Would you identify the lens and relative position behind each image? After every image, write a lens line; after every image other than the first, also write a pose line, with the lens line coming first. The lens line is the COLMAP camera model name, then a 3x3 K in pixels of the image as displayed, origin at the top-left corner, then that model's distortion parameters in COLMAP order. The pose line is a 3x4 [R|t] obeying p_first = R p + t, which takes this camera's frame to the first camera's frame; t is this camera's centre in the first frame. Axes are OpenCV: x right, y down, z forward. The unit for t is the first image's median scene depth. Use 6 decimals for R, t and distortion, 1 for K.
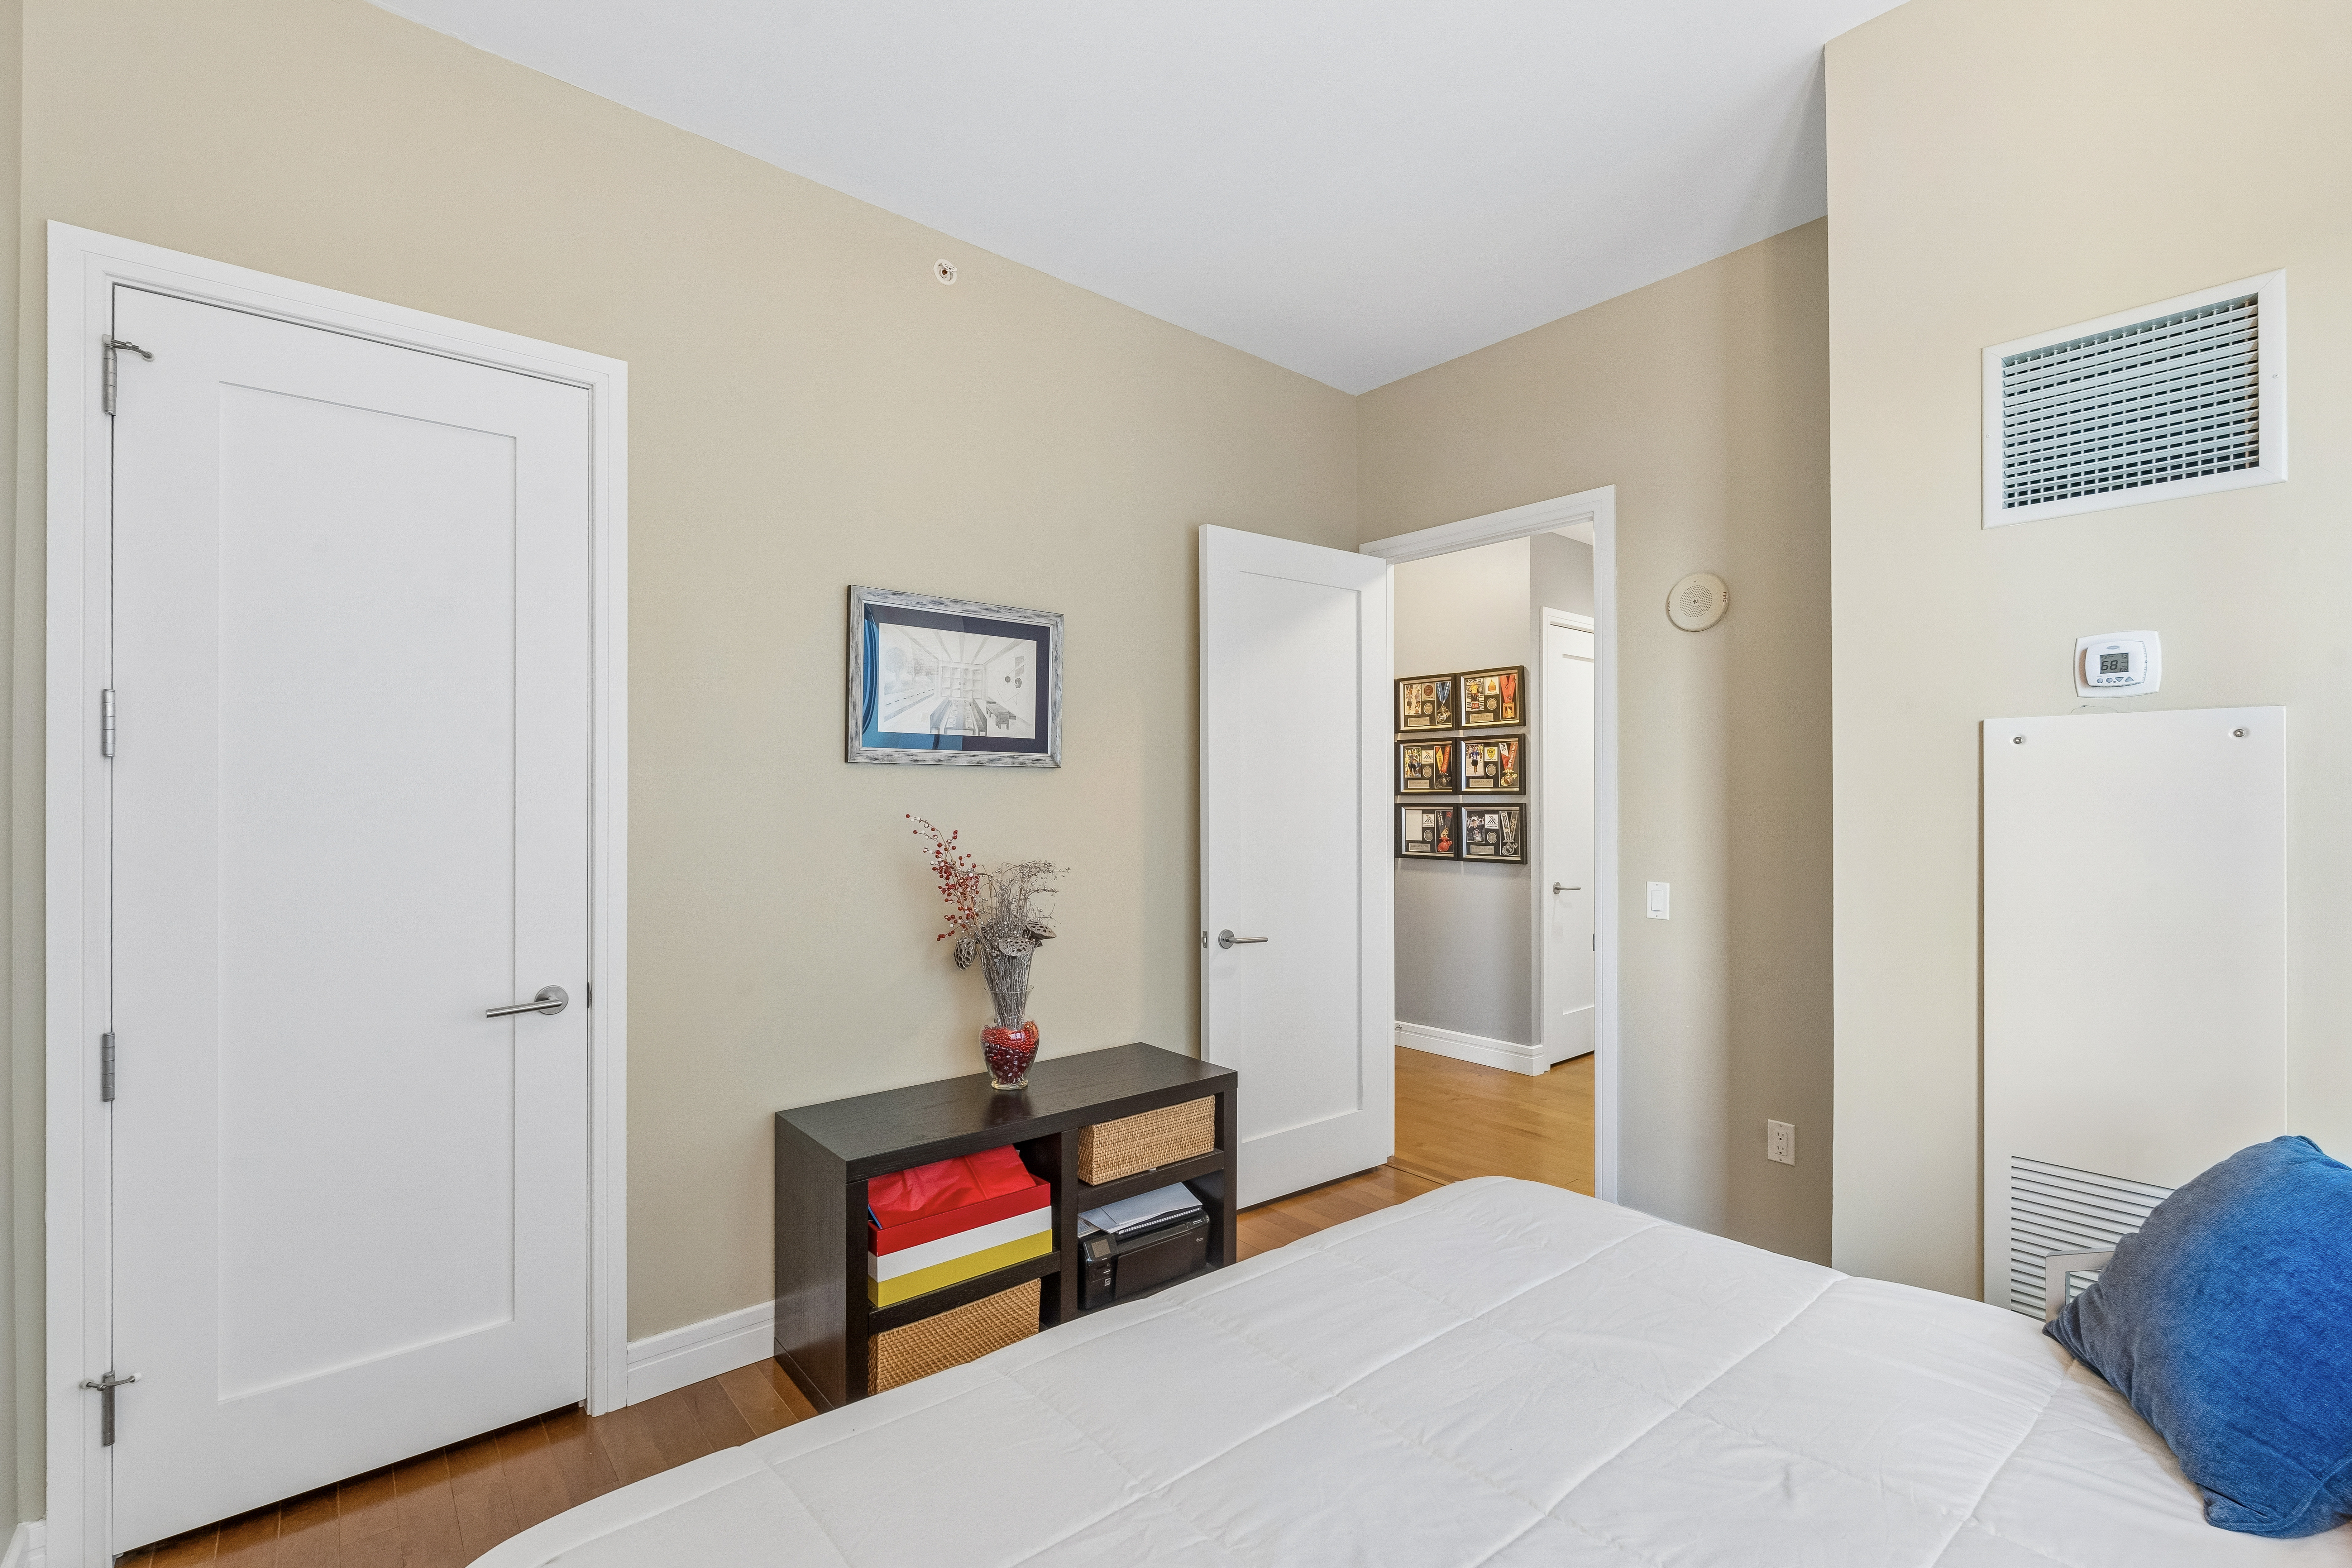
lens RADIAL K [[1025.7, 0, 1173.1], [0, 1025.7, 794.9], [0, 0, 1]] dist [-0.007917, 0.000924]
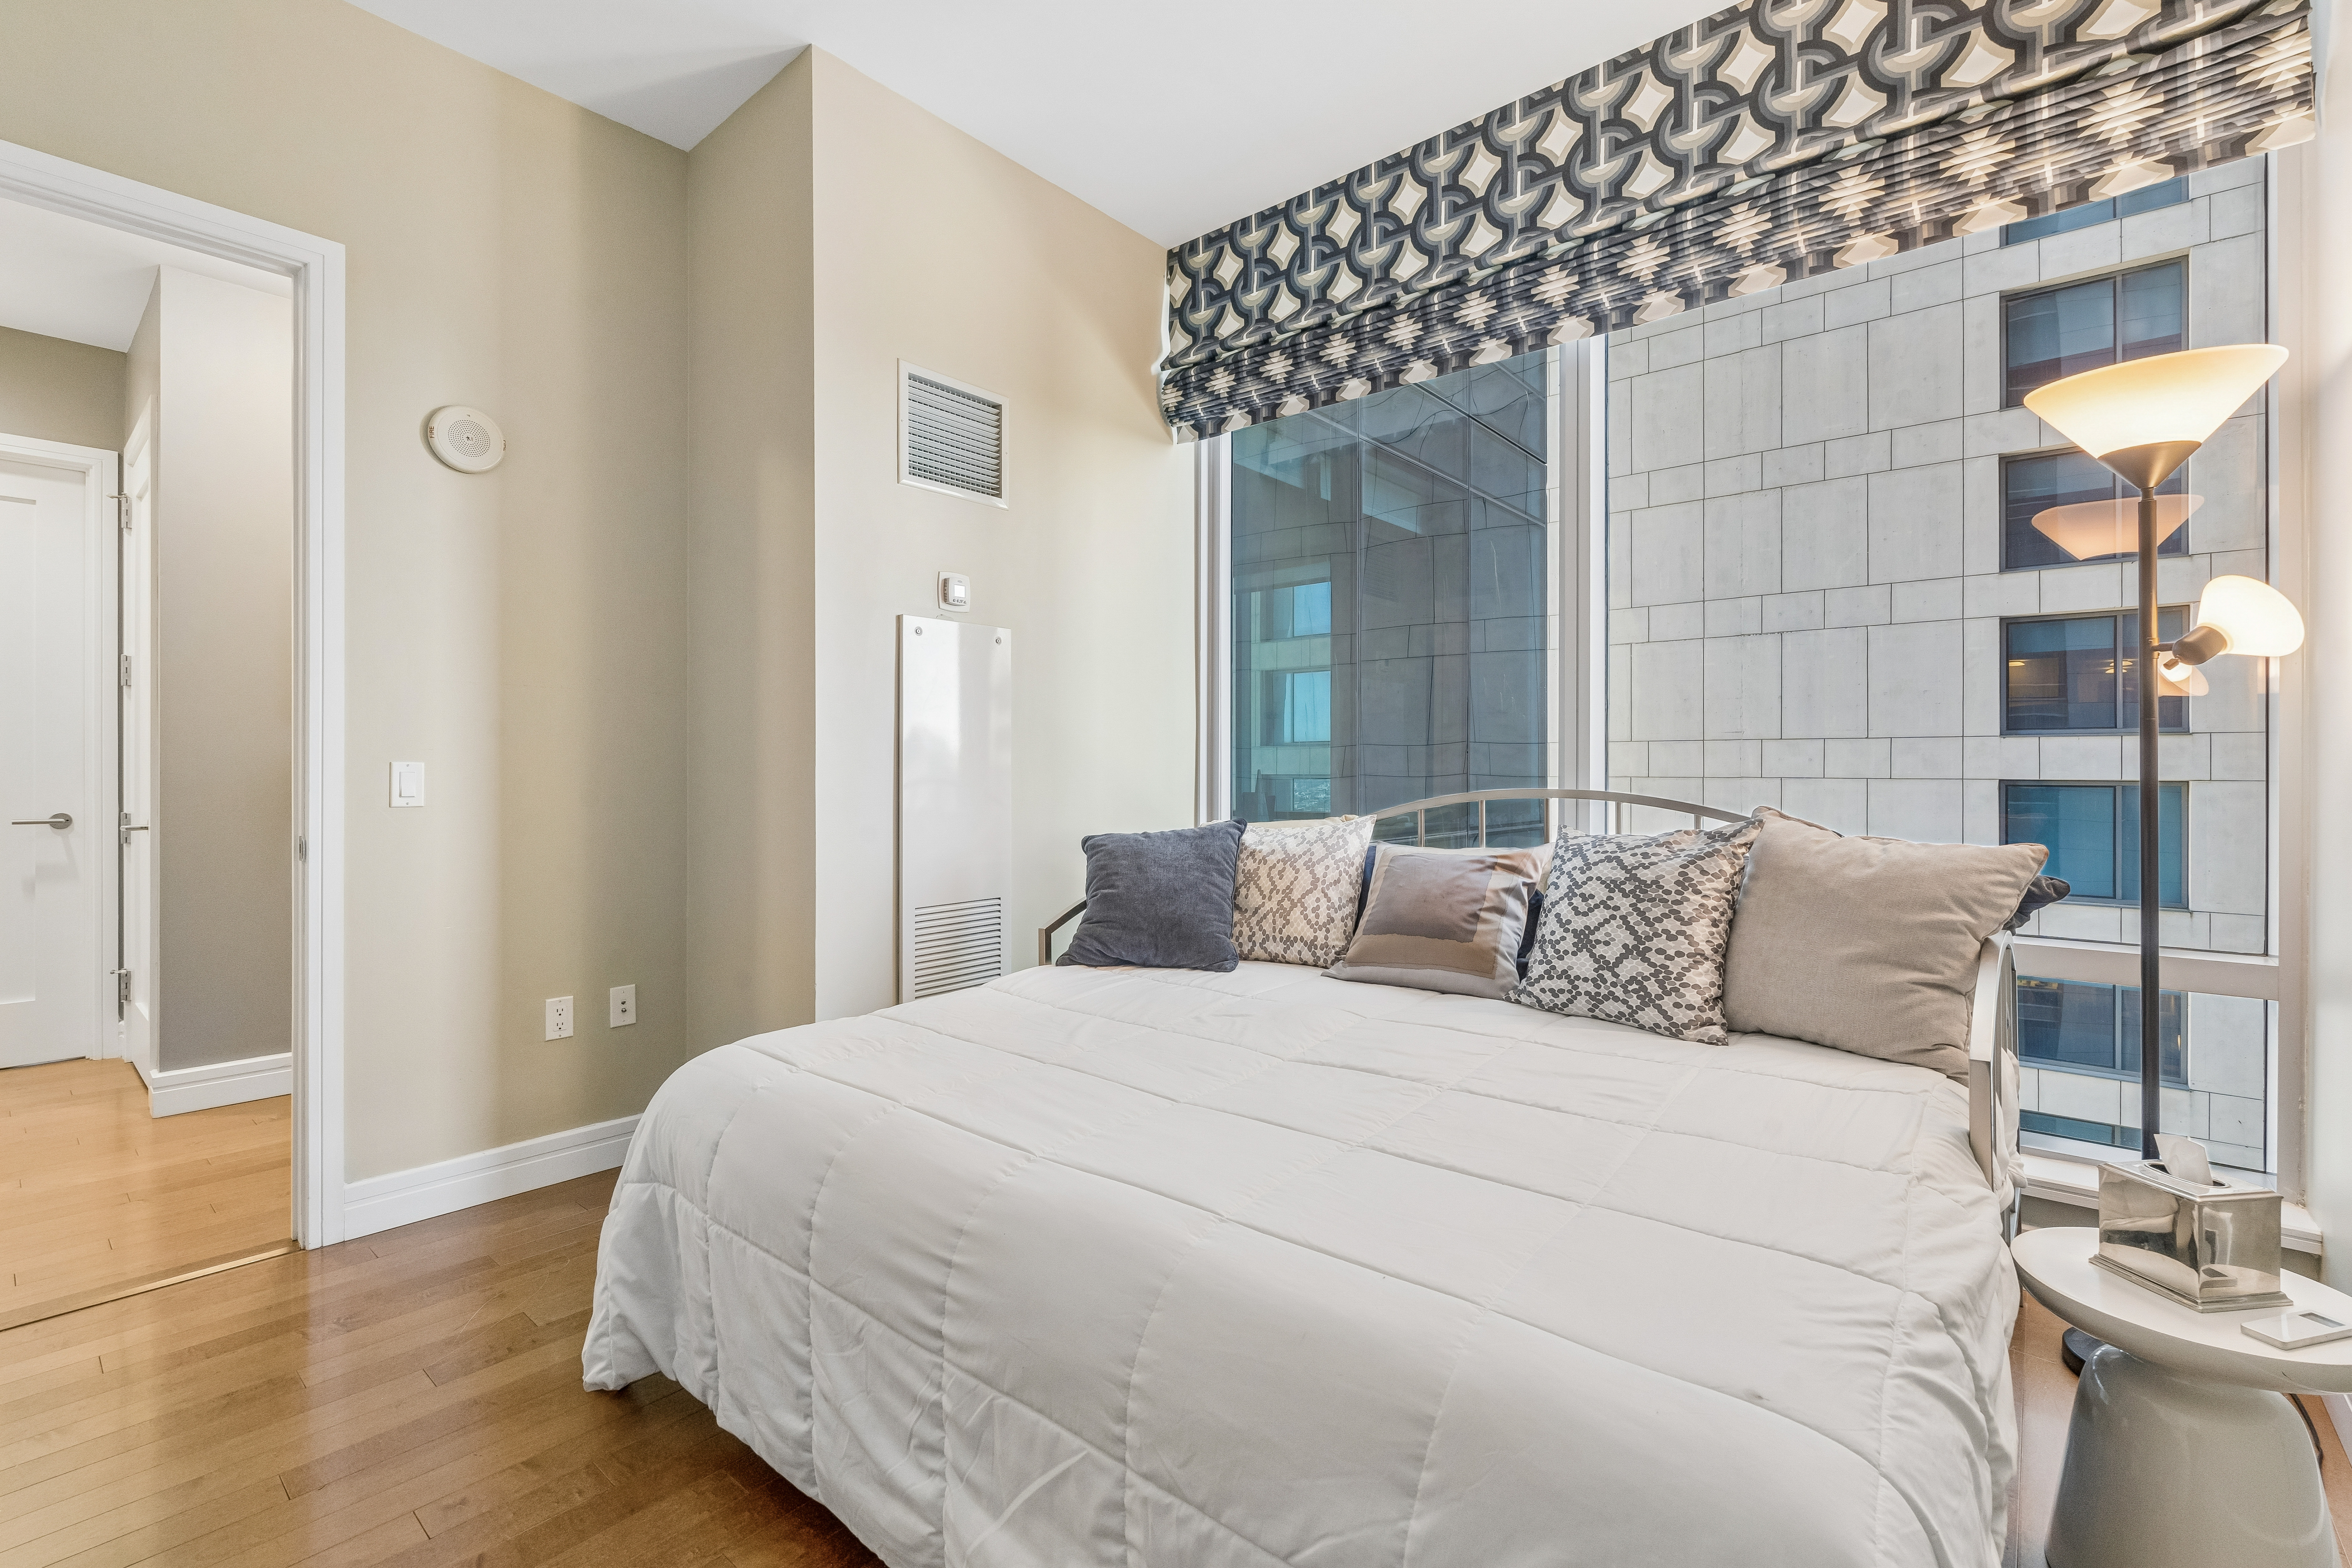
lens RADIAL K [[1025.7, 0, 1179.1], [0, 1025.7, 774.0], [0, 0, 1]] dist [-0.007917, 0.000924]
pose [[-0.164965, -0.001156, 0.986299, -0.703686], [-0.001821, 0.999998, 0.000868, 0.150005], [-0.986298, -0.001653, -0.164967, 0.840292]]
